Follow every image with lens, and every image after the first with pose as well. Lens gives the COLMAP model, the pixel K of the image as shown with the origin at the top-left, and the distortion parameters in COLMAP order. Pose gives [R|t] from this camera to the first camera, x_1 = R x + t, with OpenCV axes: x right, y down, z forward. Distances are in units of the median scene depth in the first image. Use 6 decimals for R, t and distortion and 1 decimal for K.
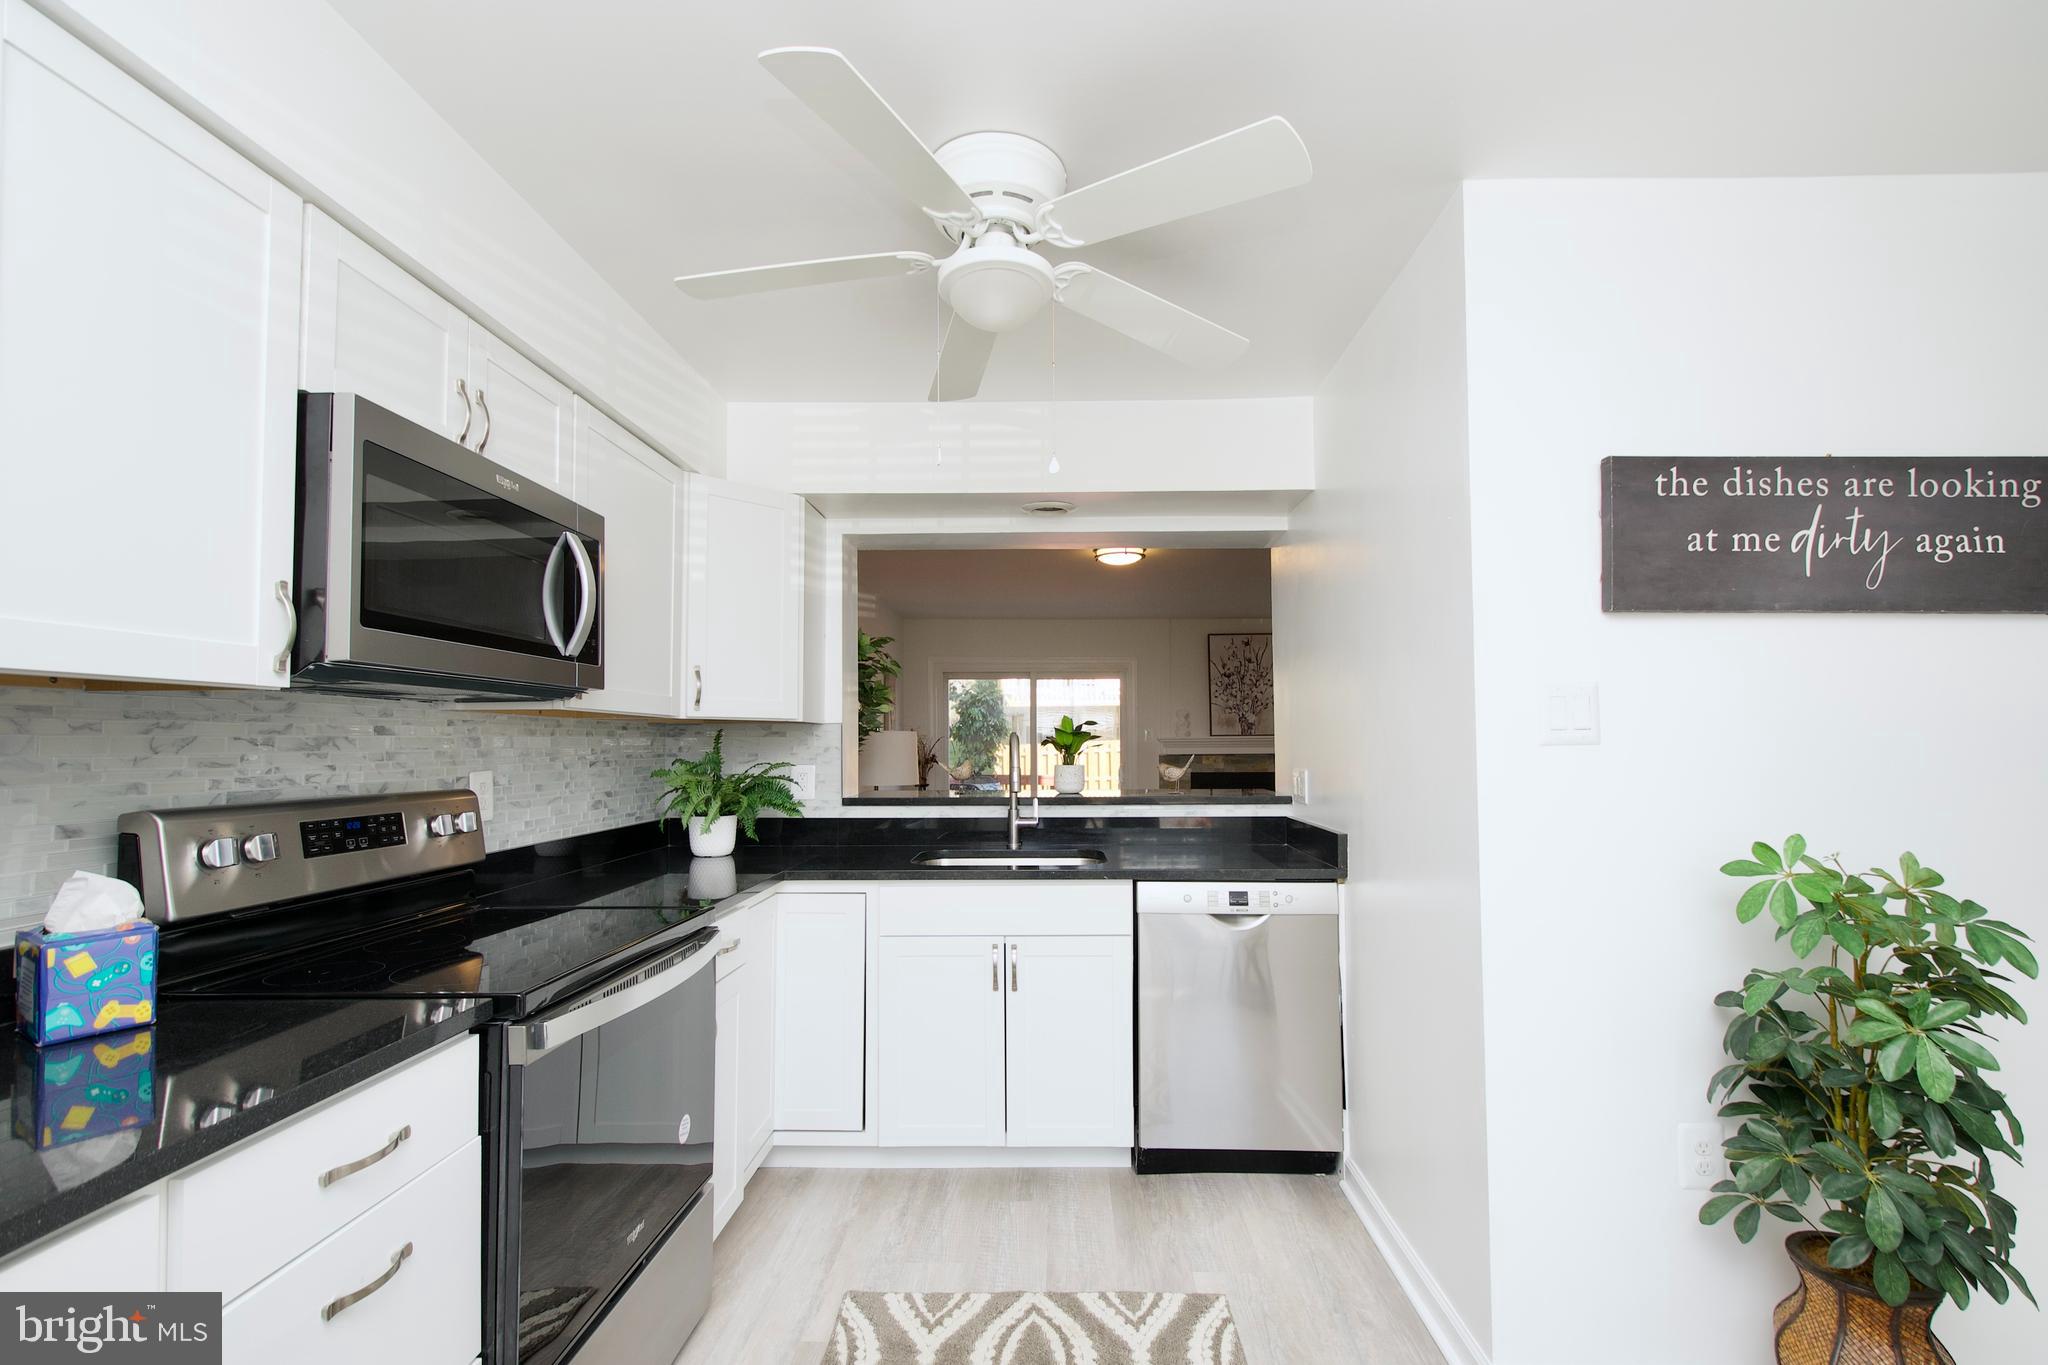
lens RADIAL K [[899.1, 0, 1038.8], [0, 899.1, 714.3], [0, 0, 1]] dist [0.010750, -0.007812]
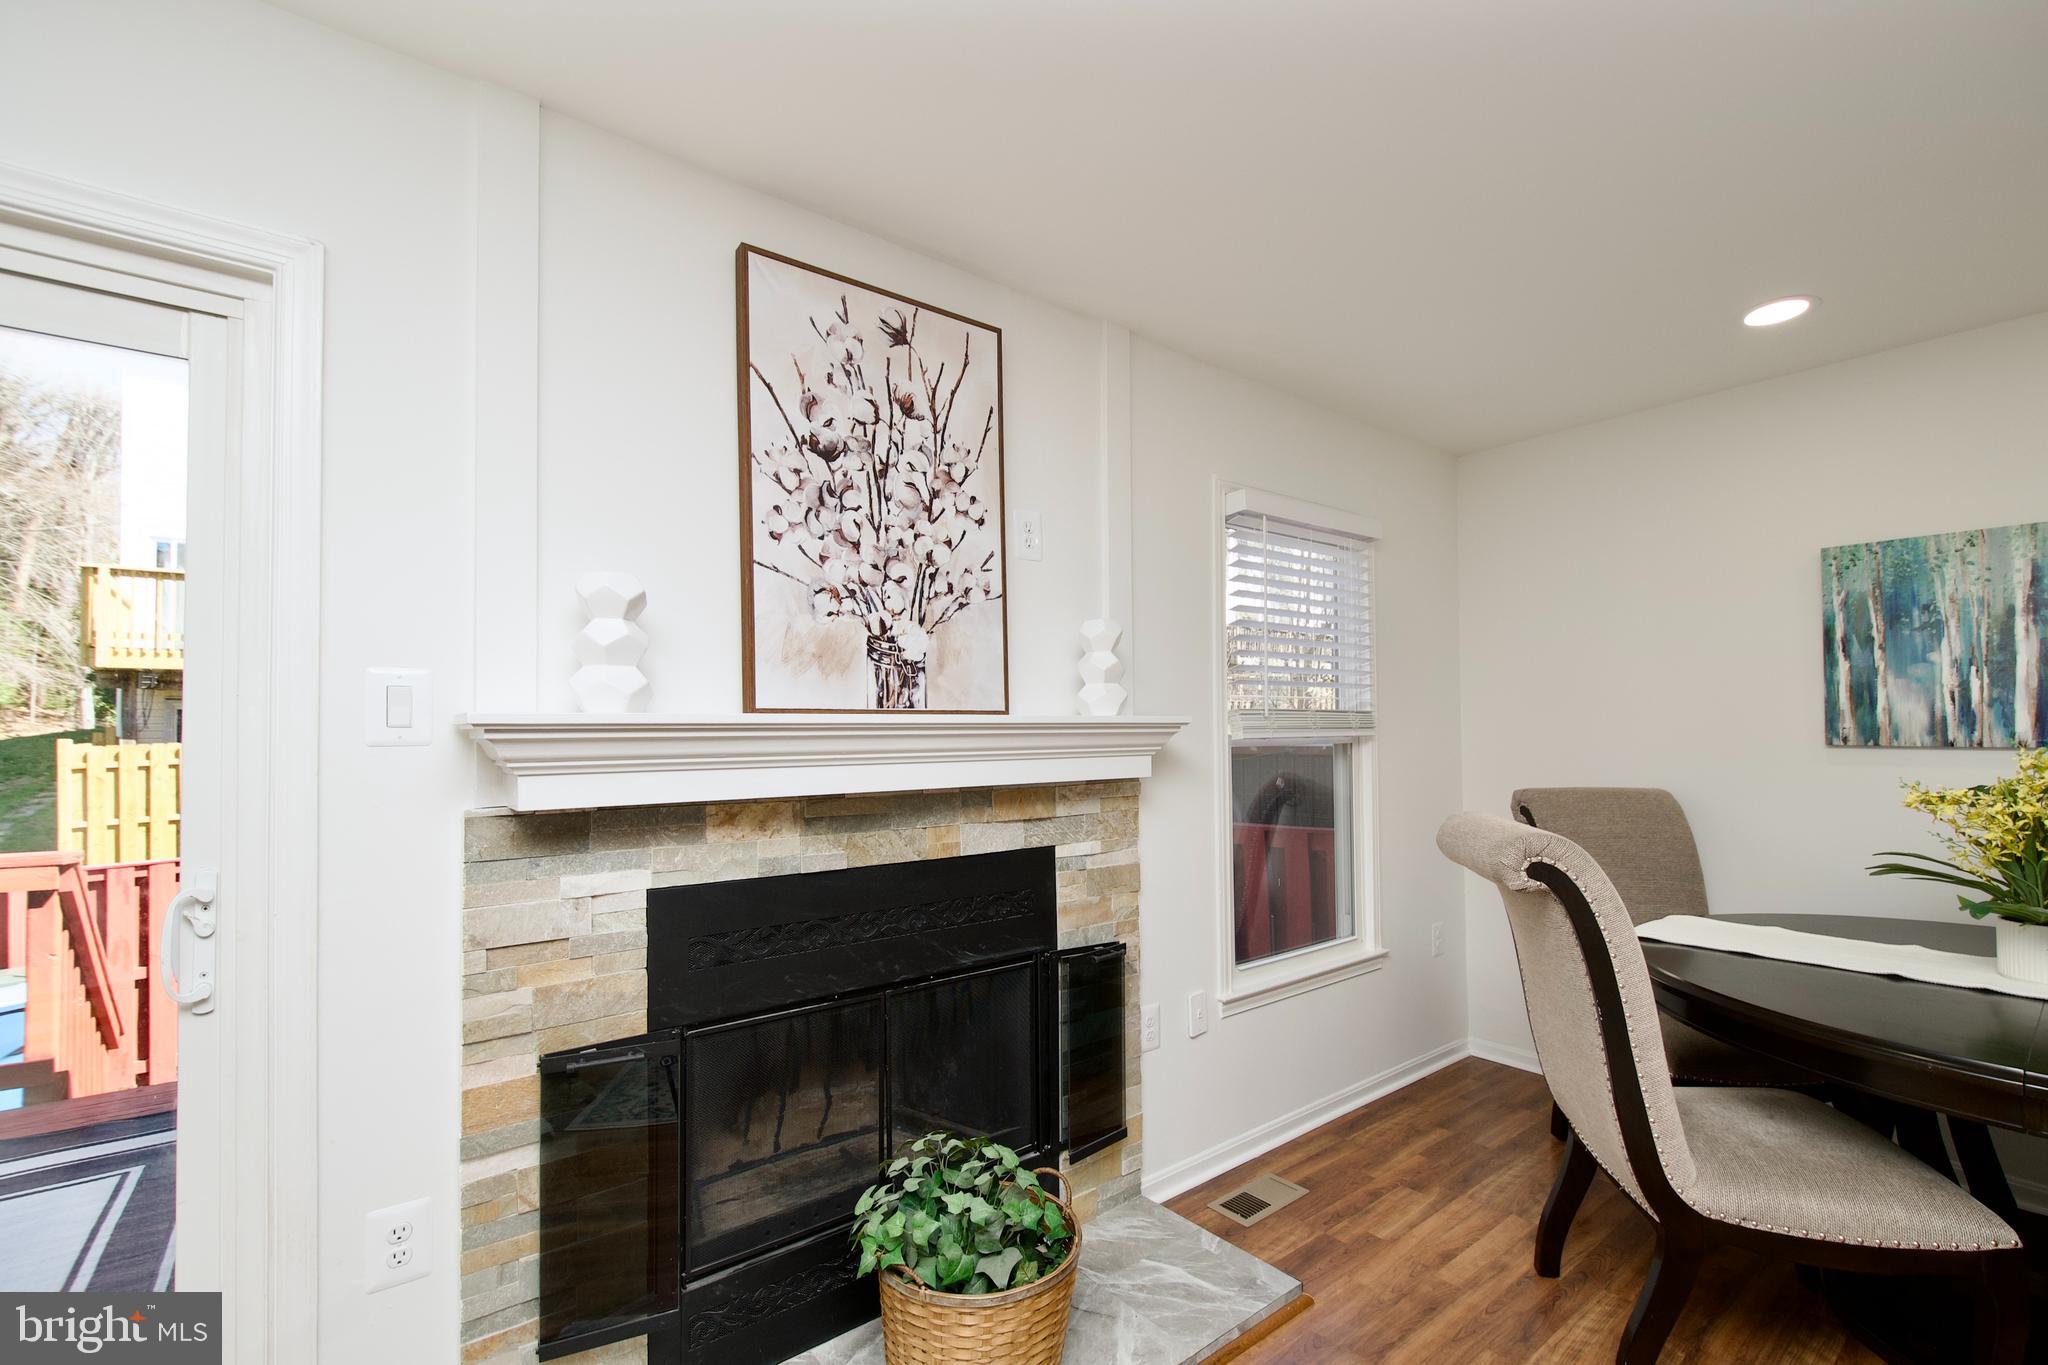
lens RADIAL K [[899.1, 0, 1038.2], [0, 899.1, 713.0], [0, 0, 1]] dist [0.010750, -0.007812]
pose [[0.762499, 0.012927, 0.646860, 0.104350], [-0.015854, 0.999873, -0.001293, 0.023073], [-0.646795, -0.009269, 0.762607, 0.789374]]
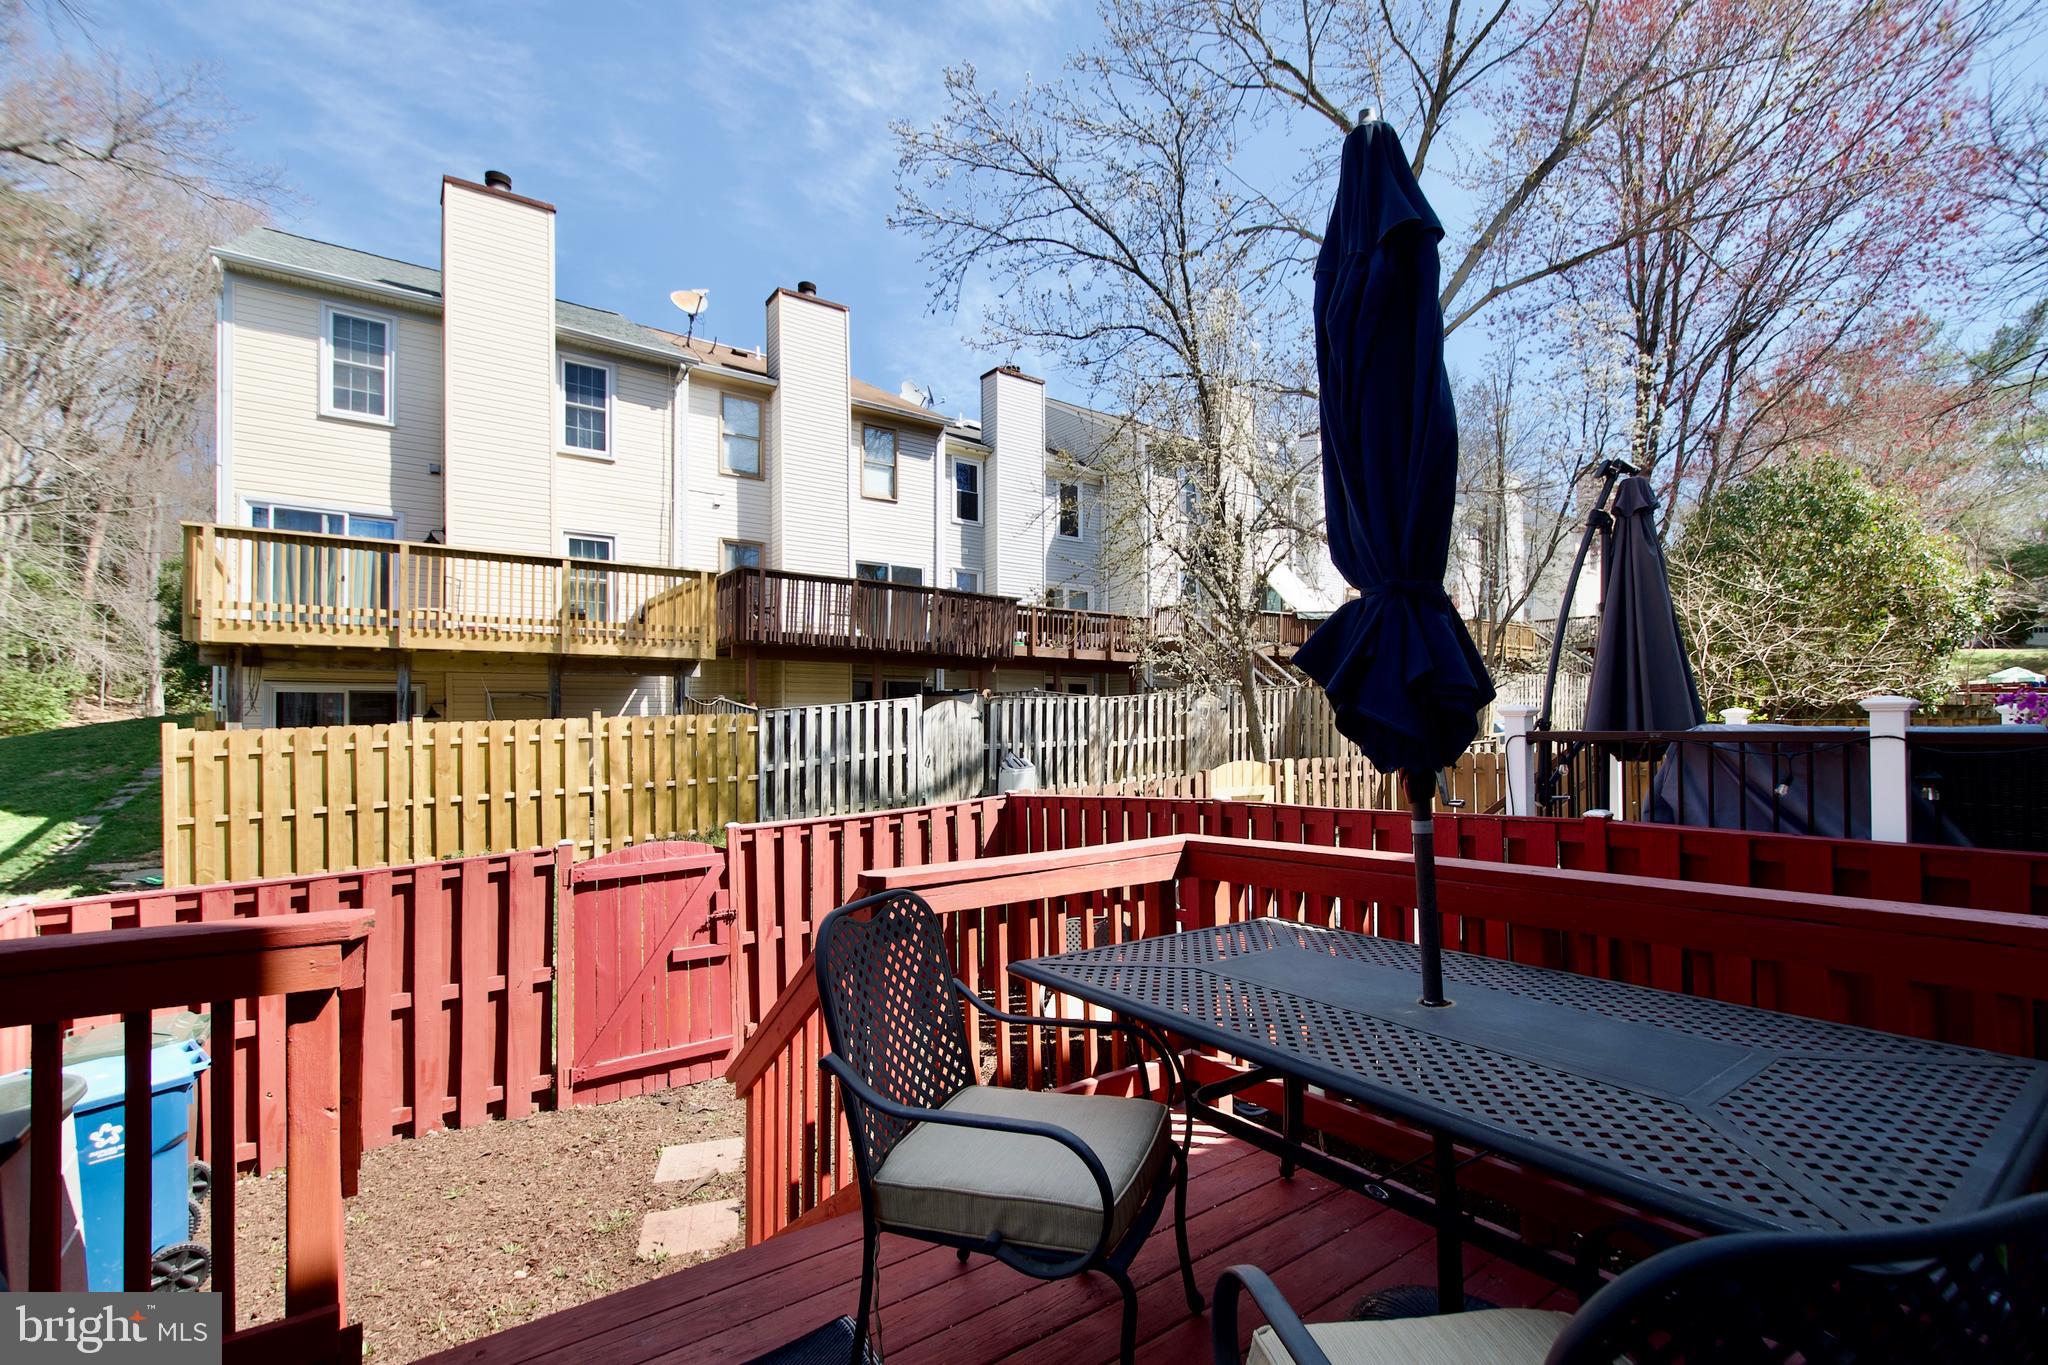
lens RADIAL K [[899.1, 0, 1045.5], [0, 899.1, 714.6], [0, 0, 1]] dist [0.010750, -0.007812]
pose [[0.781218, 0.005603, 0.624233, 0.036580], [-0.016799, 0.999786, 0.012050, 0.038402], [-0.624032, -0.019900, 0.781146, 1.106001]]
